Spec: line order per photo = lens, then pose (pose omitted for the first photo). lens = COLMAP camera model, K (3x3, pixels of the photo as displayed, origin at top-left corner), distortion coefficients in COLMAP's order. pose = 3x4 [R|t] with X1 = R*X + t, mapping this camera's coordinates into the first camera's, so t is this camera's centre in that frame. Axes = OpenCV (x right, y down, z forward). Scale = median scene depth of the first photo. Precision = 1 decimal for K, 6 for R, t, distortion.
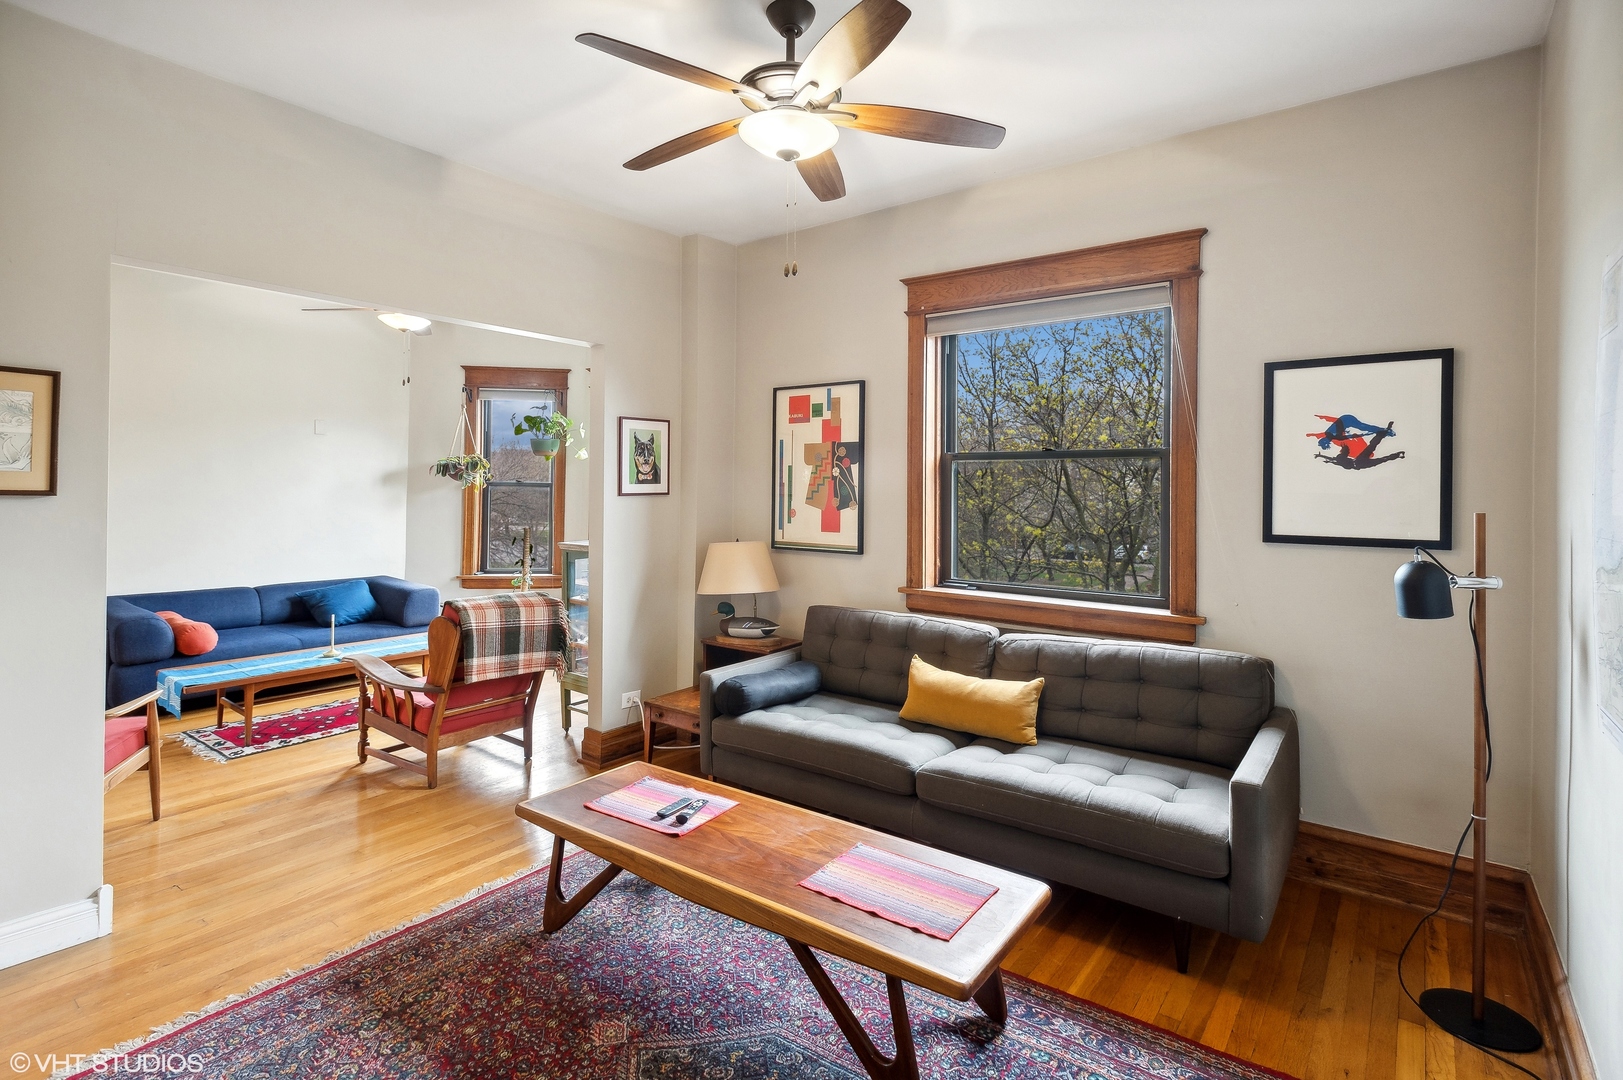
lens RADIAL K [[777.3, 0, 820.6], [0, 777.3, 492.5], [0, 0, 1]] dist [0.001446, 0.000316]
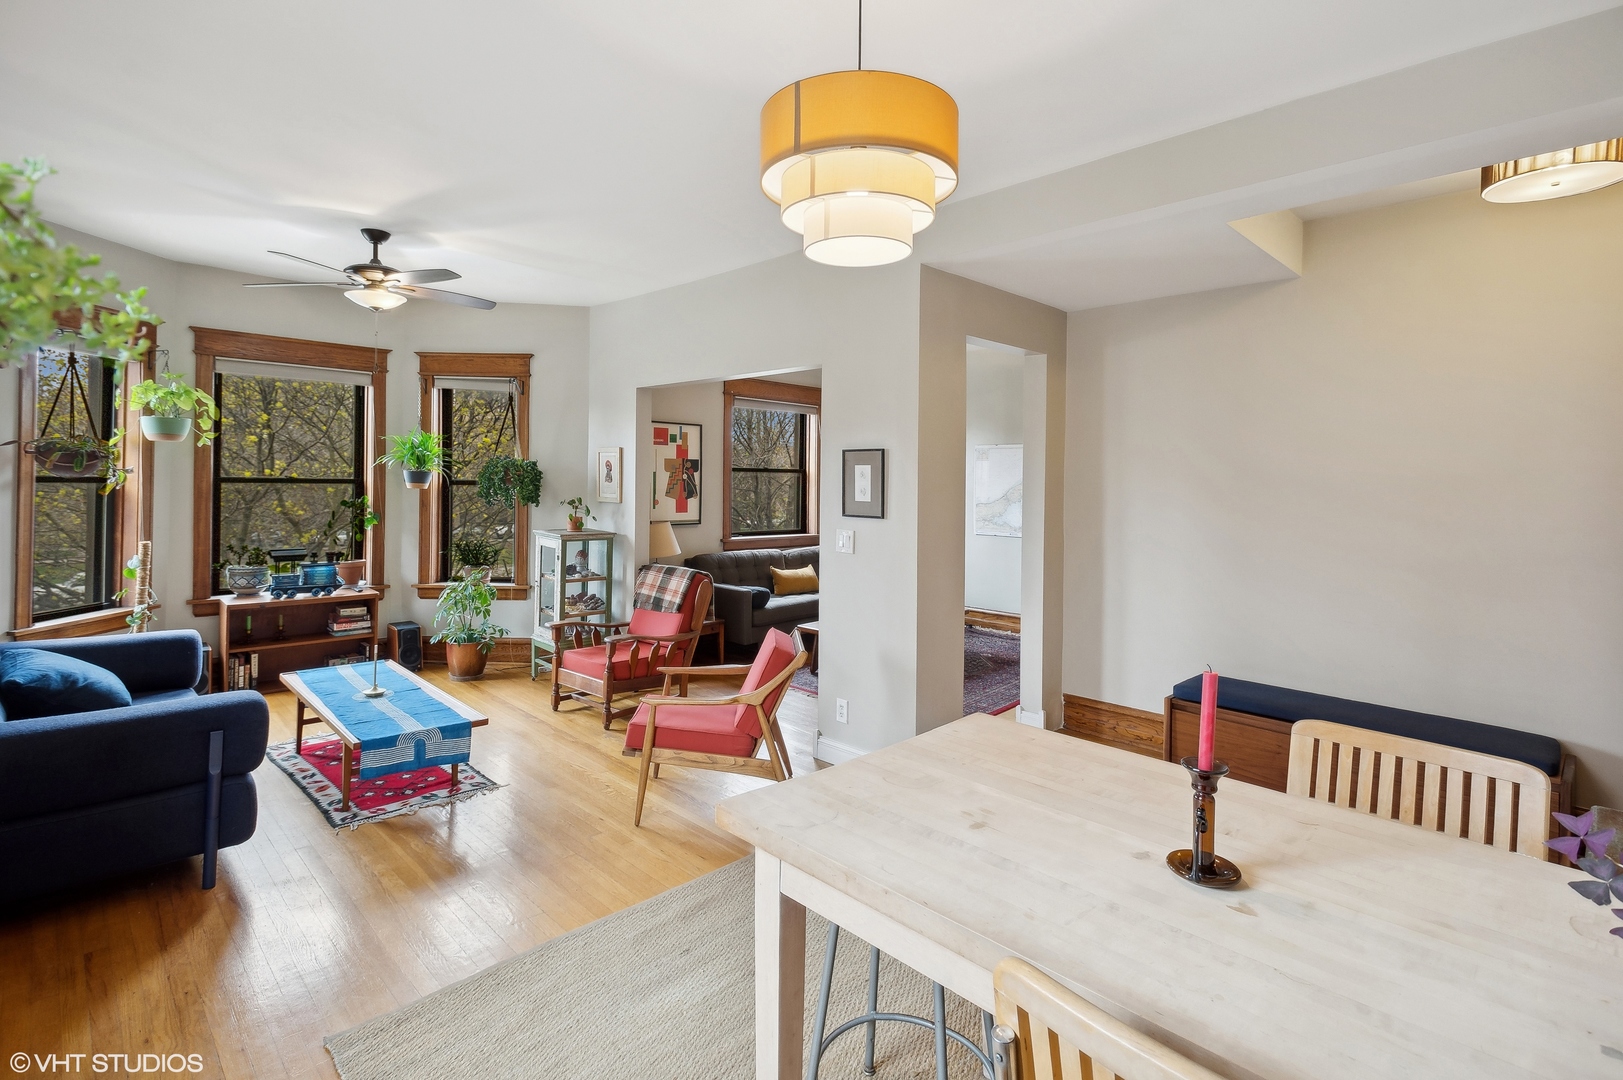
lens RADIAL K [[777.3, 0, 820.6], [0, 777.3, 492.5], [0, 0, 1]] dist [0.001446, 0.000316]
pose [[0.141837, -0.026195, 0.989543, -1.589108], [-0.010777, 0.999550, 0.028005, -0.041827], [-0.989831, -0.014637, 0.141491, 0.466730]]
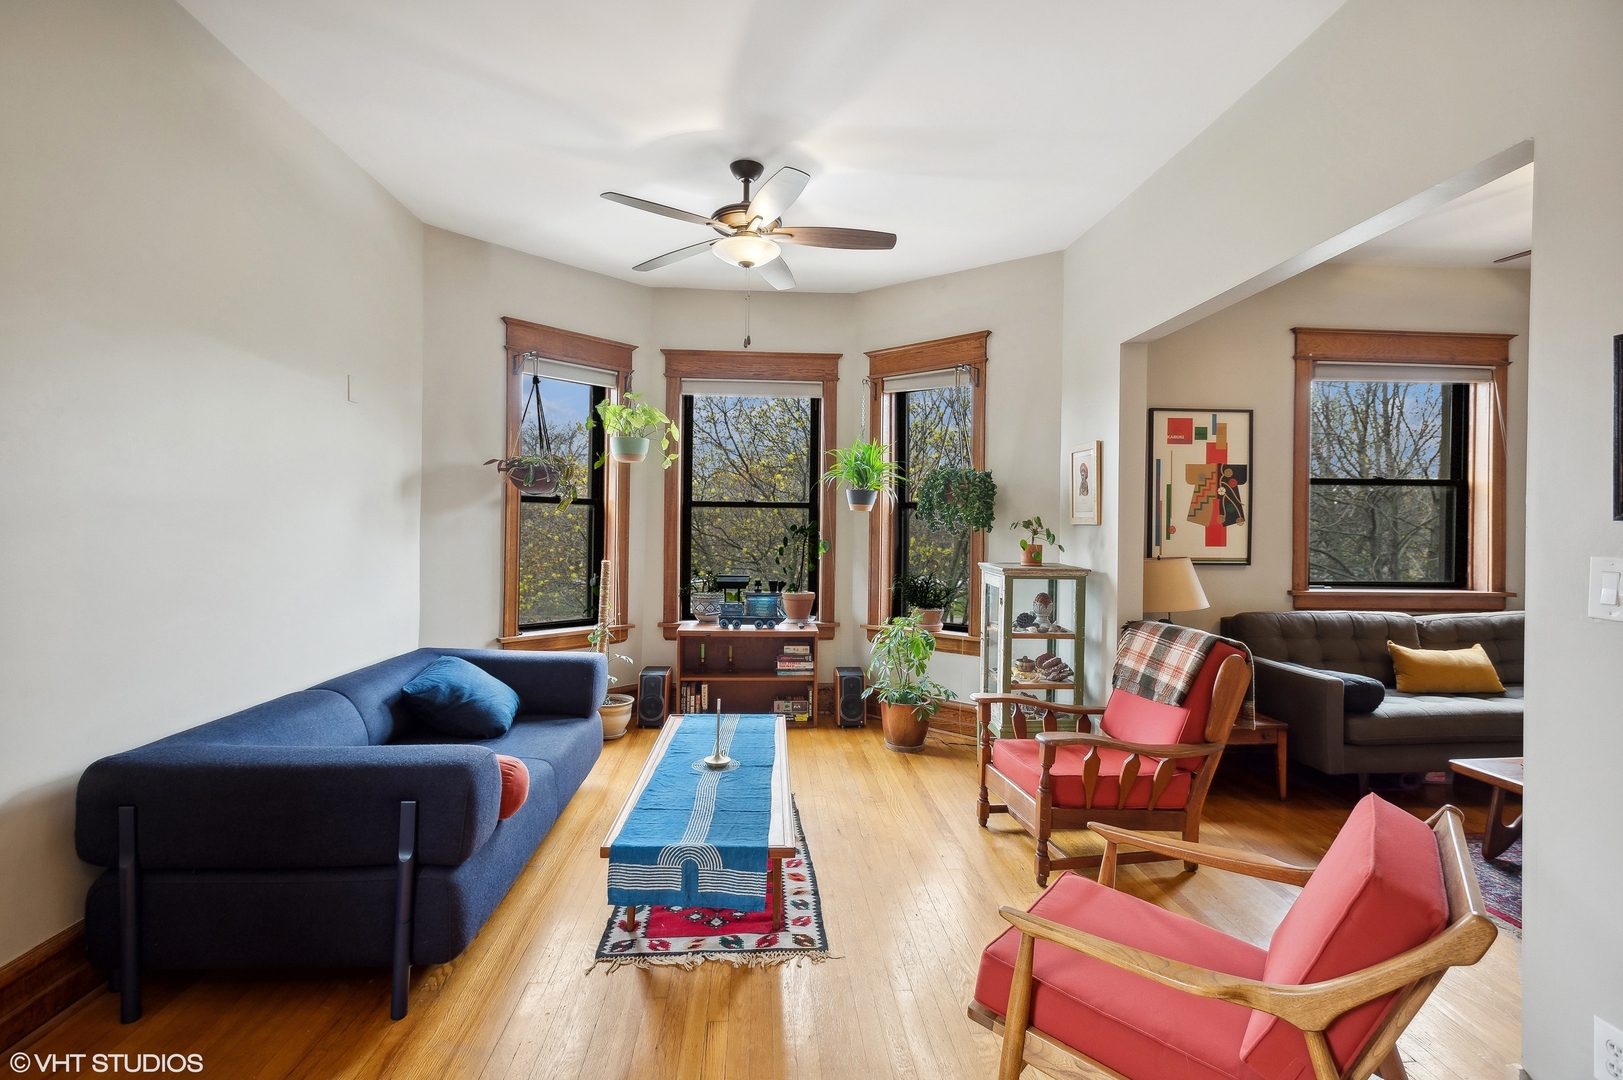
lens RADIAL K [[768.0, 0, 811.4], [0, 768.0, 536.5], [0, 0, 1]] dist [0.013846, 0.000379]
pose [[0.756167, -0.013506, 0.654239, -1.120839], [0.001807, 0.999826, 0.018551, 0.015895], [-0.654376, -0.012846, 0.756060, 0.550268]]
